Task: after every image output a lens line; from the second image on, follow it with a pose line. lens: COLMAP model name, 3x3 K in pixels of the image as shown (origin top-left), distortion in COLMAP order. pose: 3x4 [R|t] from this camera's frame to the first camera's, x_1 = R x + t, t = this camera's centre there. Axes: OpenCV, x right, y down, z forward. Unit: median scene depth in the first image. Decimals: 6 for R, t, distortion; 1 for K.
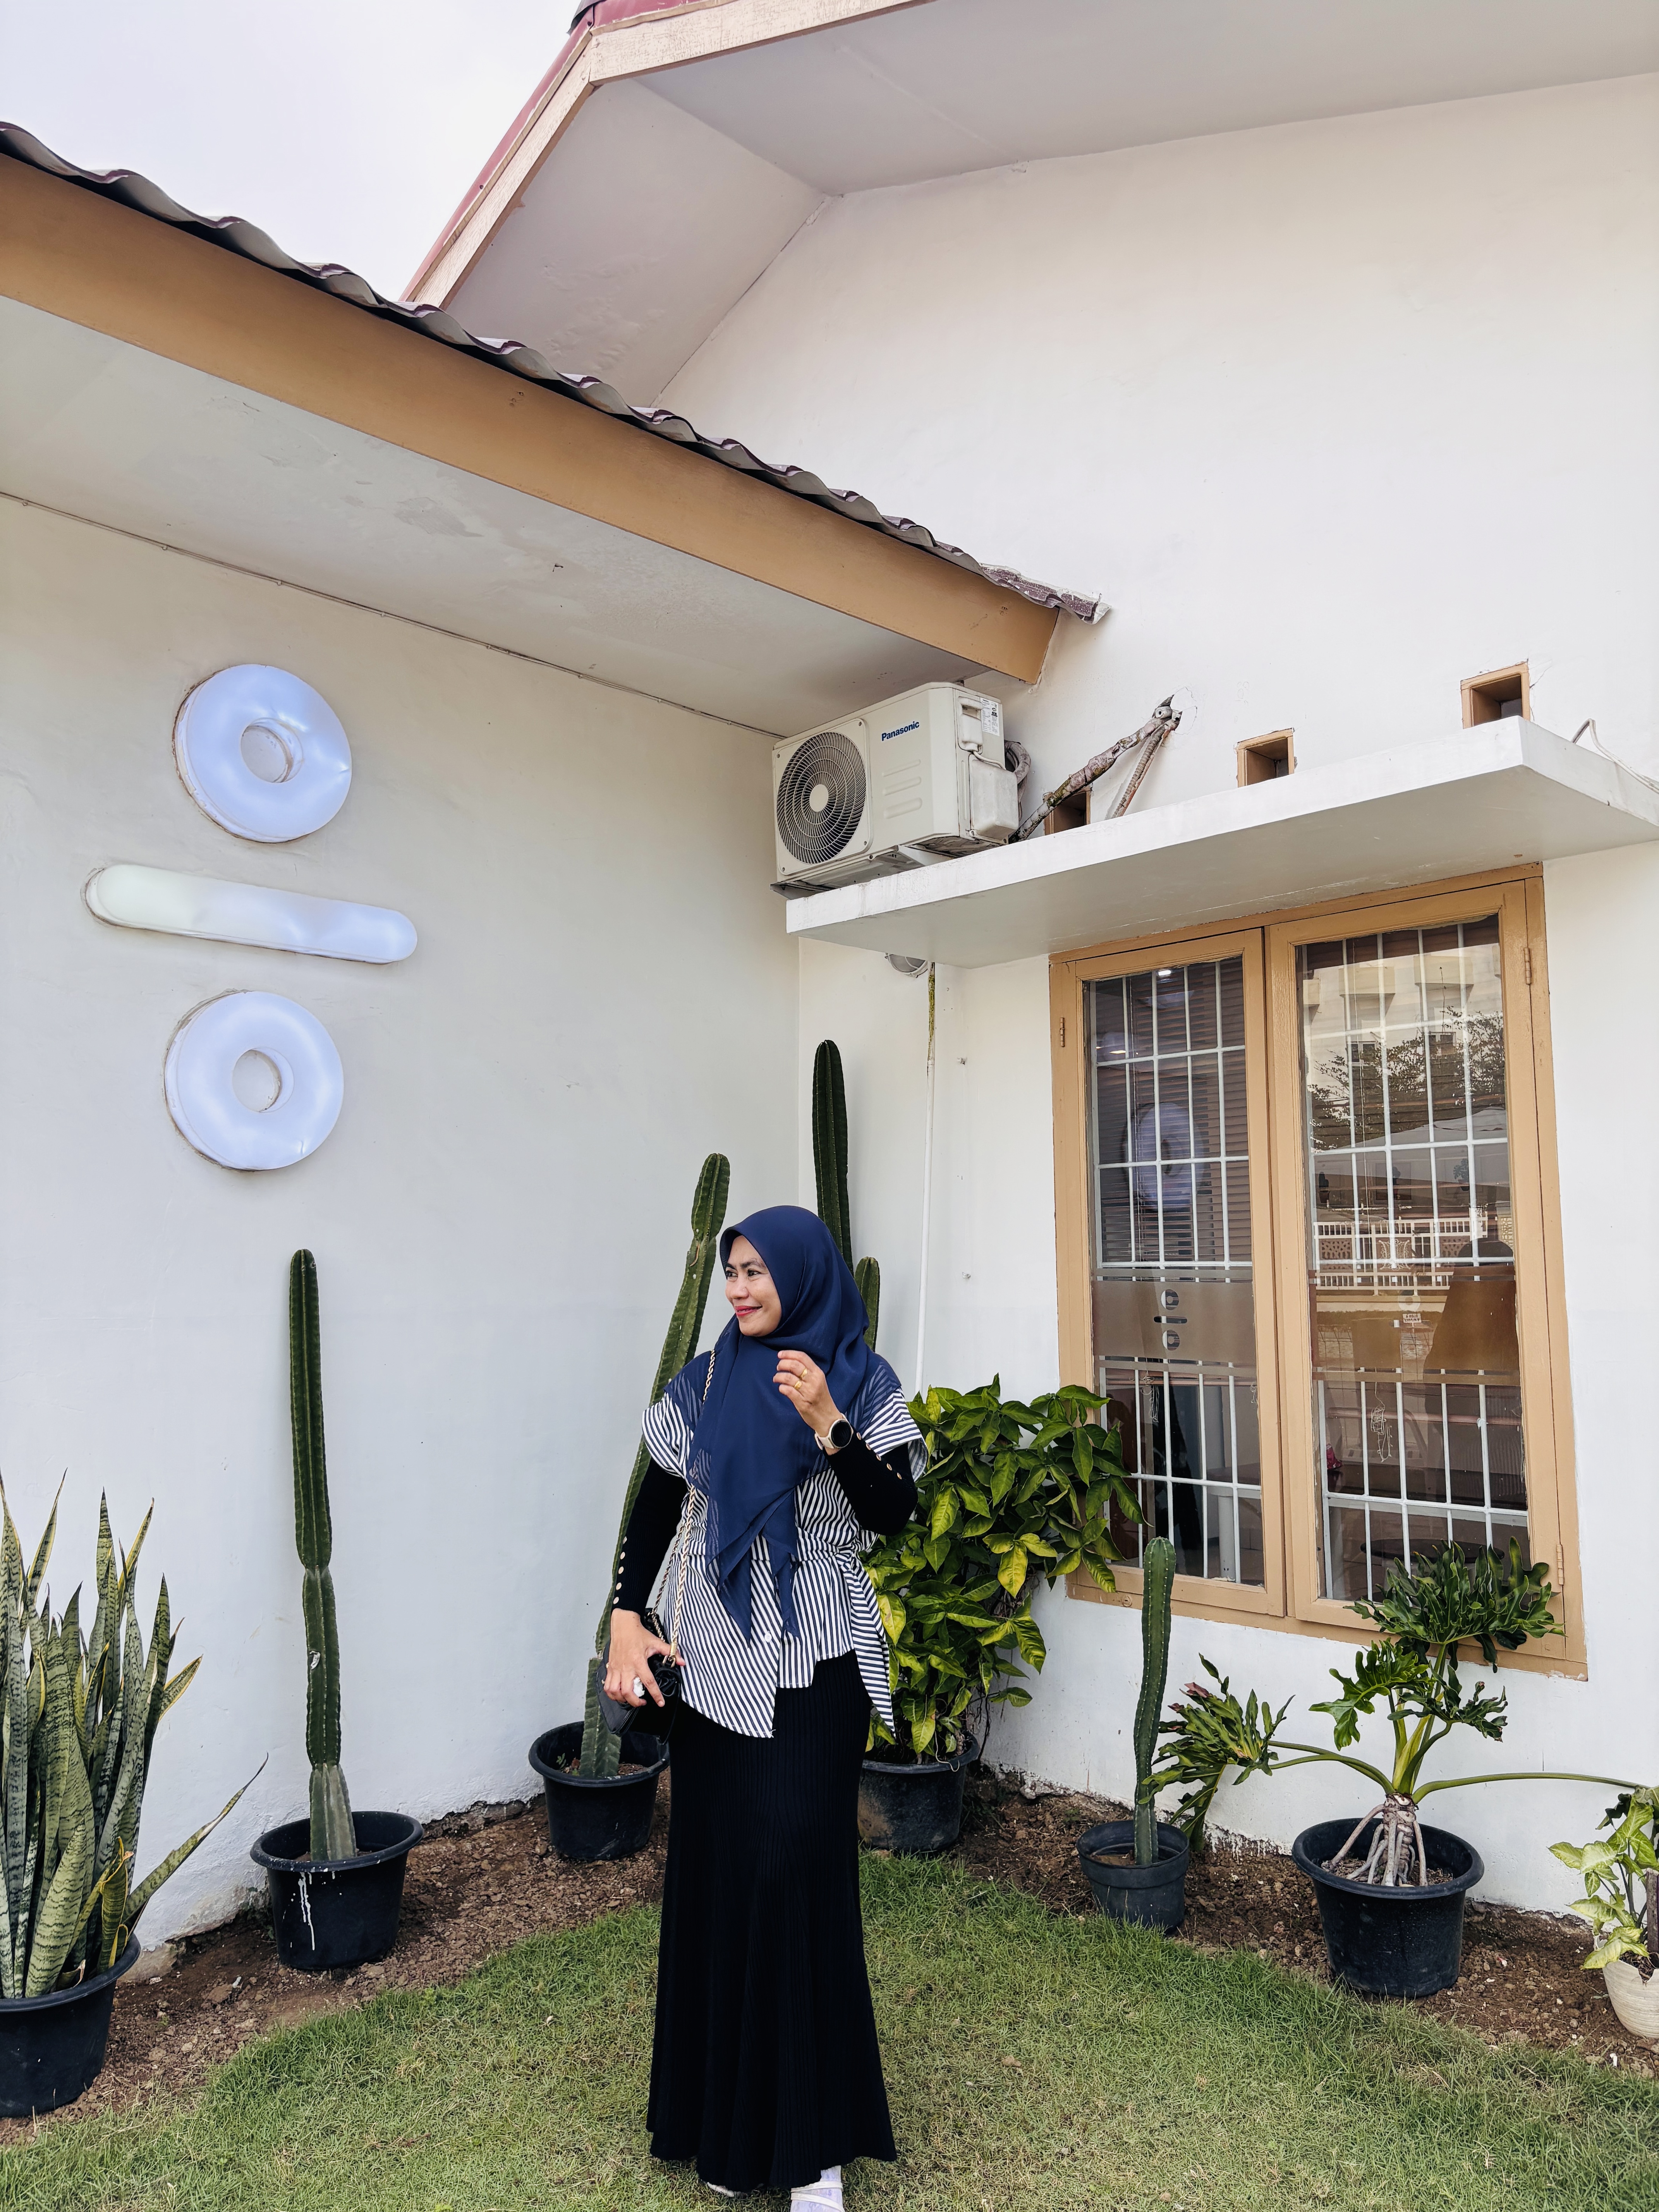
lens RADIAL K [[1679.0, 0, 821.5], [0, 1679.0, 1100.4], [0, 0, 1]] dist [0.006338, -0.011701]
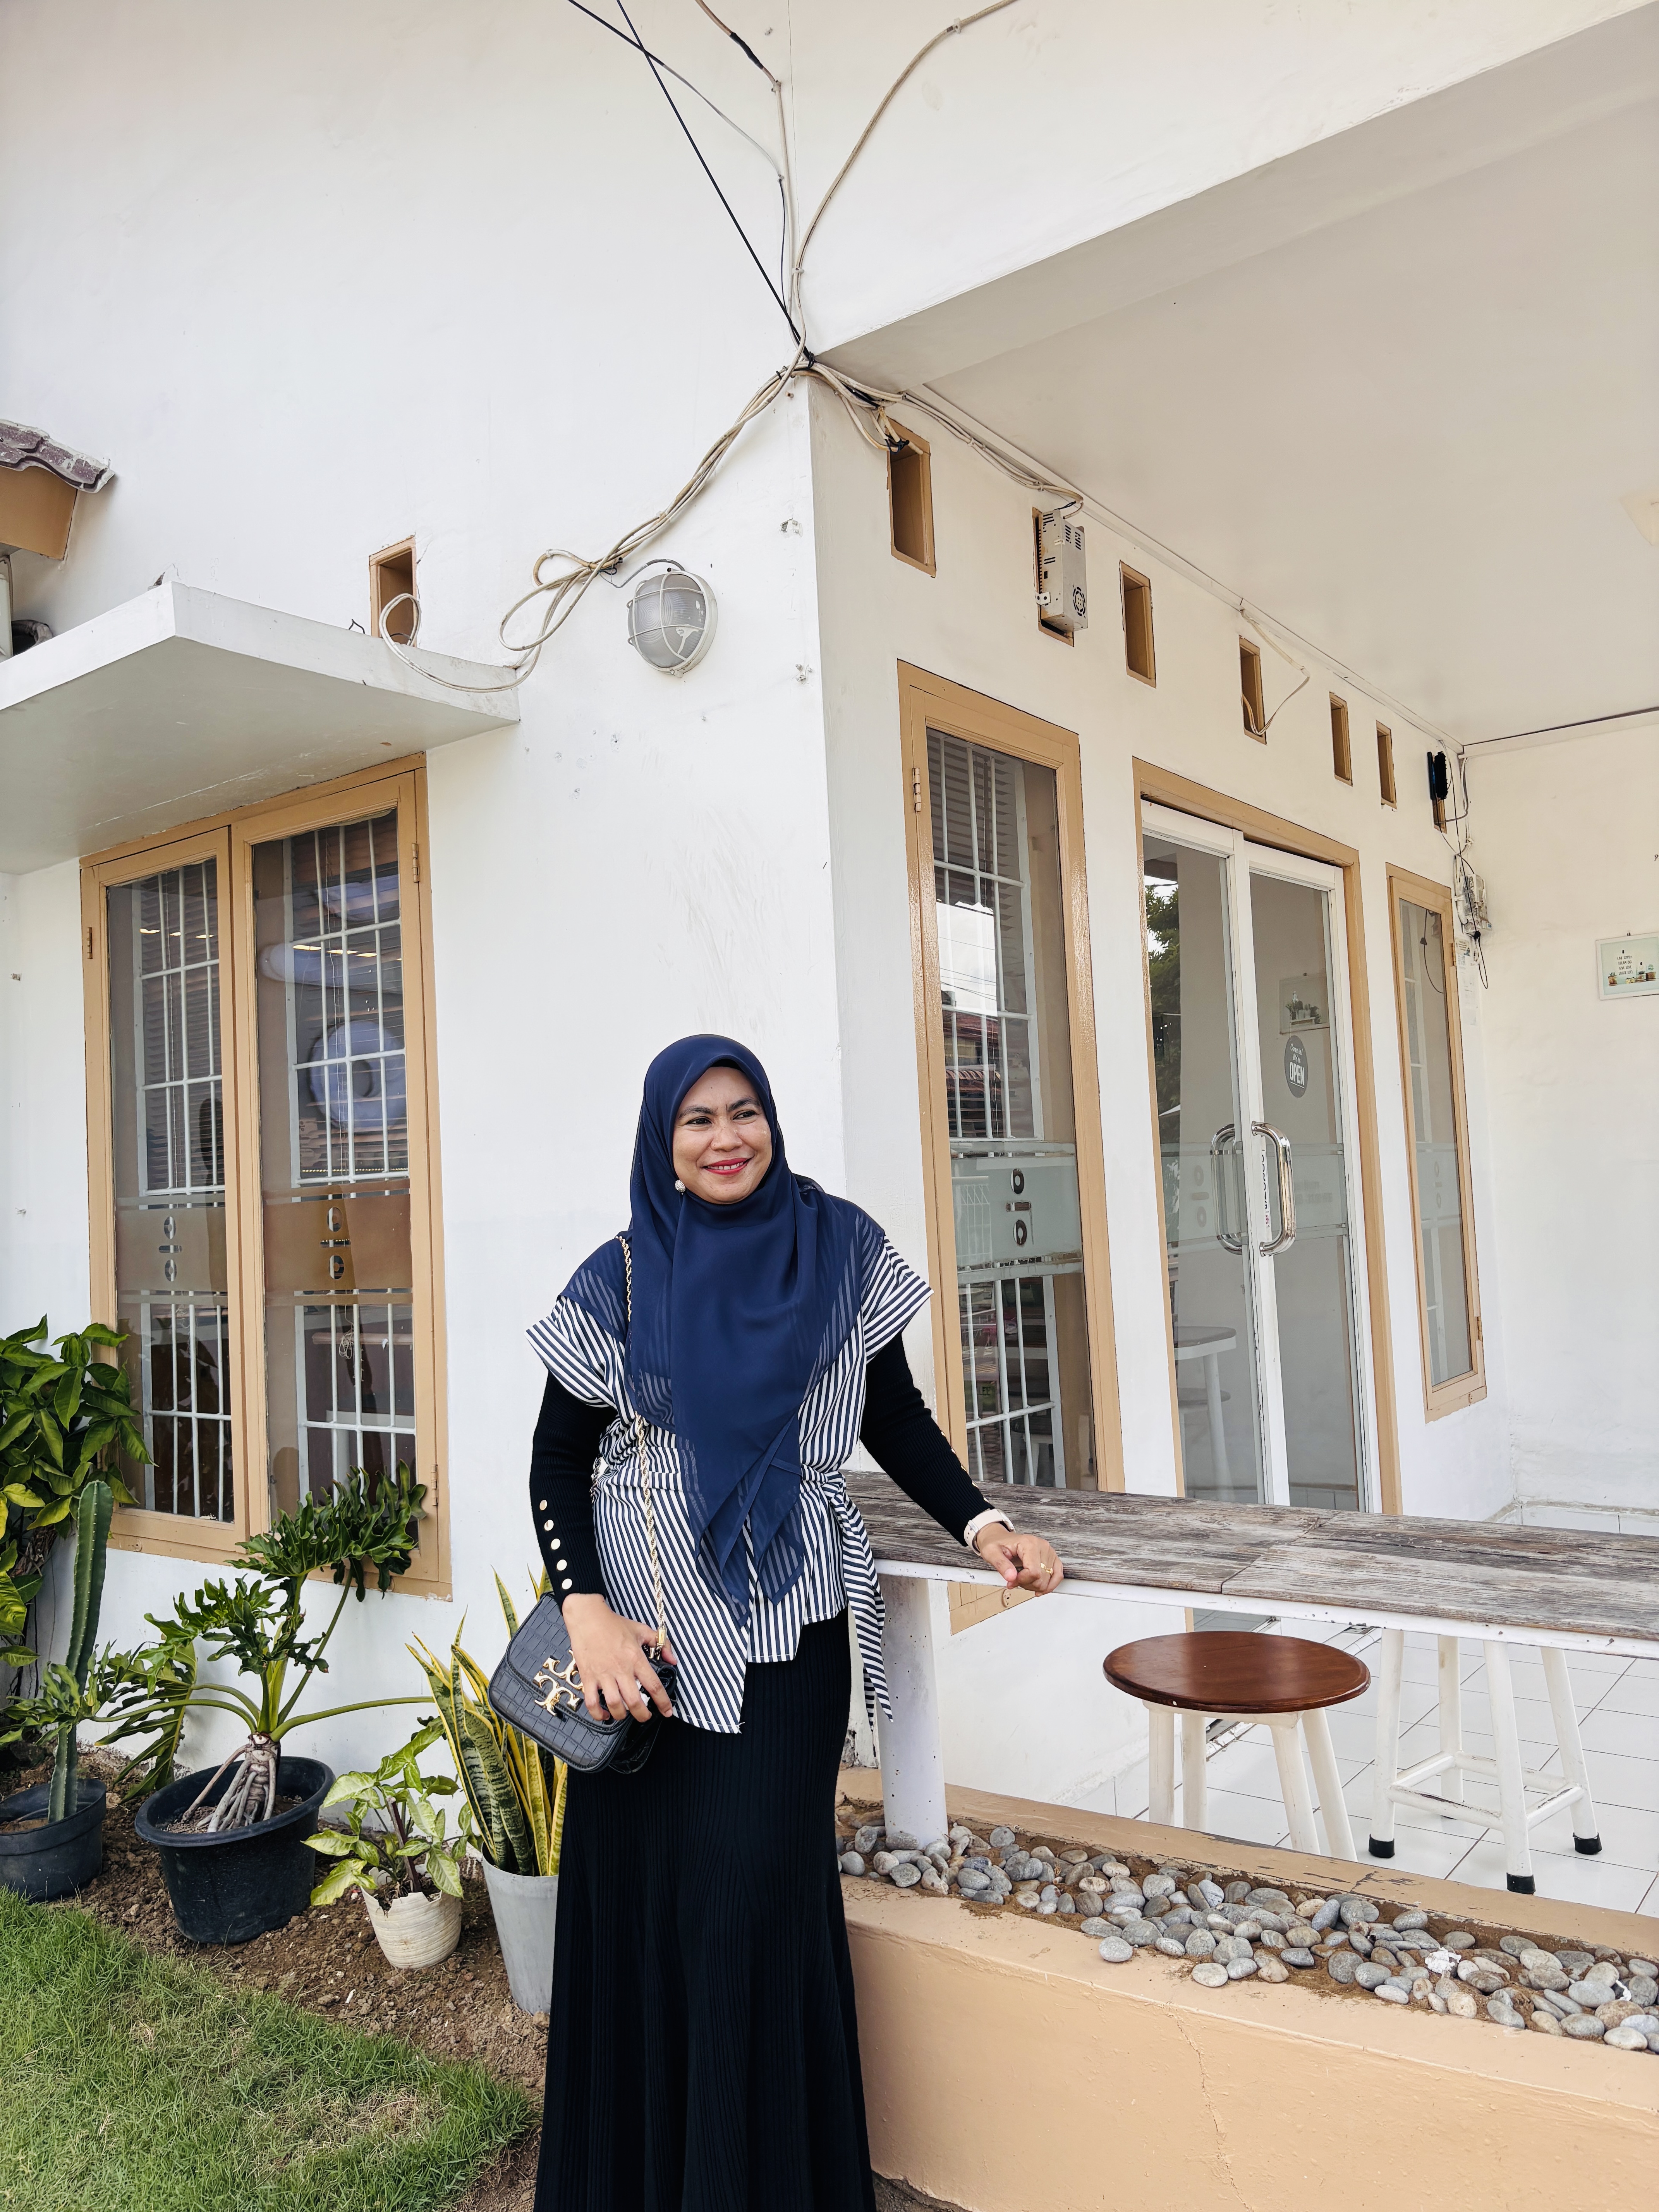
lens RADIAL K [[1676.9, 0, 817.0], [0, 1676.9, 1119.2], [0, 0, 1]] dist [-0.005115, -0.000165]
pose [[0.983526, -0.035174, 0.177311, 0.412145], [0.024958, 0.997915, 0.059524, 0.012397], [-0.179035, -0.054118, 0.982353, 0.020742]]
